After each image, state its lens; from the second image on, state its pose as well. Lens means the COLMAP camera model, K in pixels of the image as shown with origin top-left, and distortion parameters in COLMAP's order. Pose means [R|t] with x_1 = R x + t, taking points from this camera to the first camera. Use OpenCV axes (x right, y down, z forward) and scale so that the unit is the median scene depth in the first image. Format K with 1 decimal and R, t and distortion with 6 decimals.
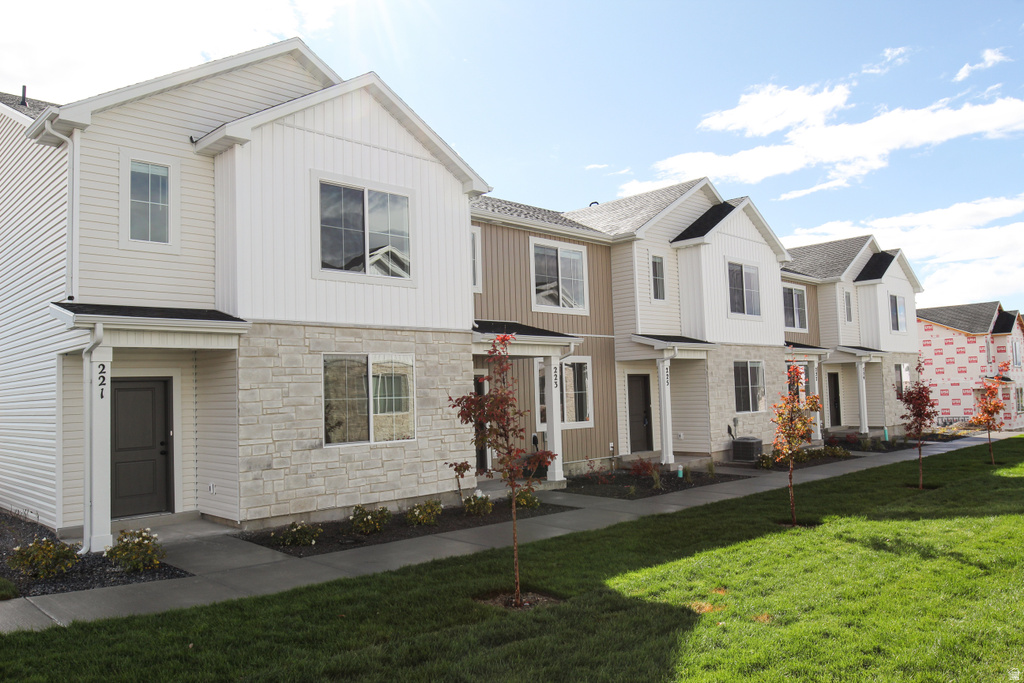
lens RADIAL K [[753.9, 0, 514.3], [0, 753.9, 347.2], [0, 0, 1]] dist [-0.035355, 0.002475]
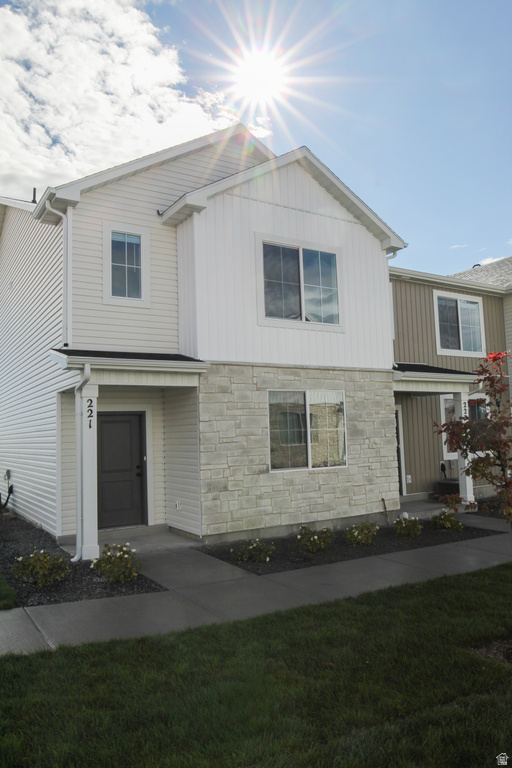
lens RADIAL K [[565.4, 0, 256.0], [0, 565.4, 384.0], [0, 0, 1]] dist [-0.035355, 0.002475]
pose [[0.973954, -0.017560, -0.226066, -0.082447], [0.013168, 0.999694, -0.020923, 0.017836], [0.226364, 0.017401, 0.973887, 0.165349]]
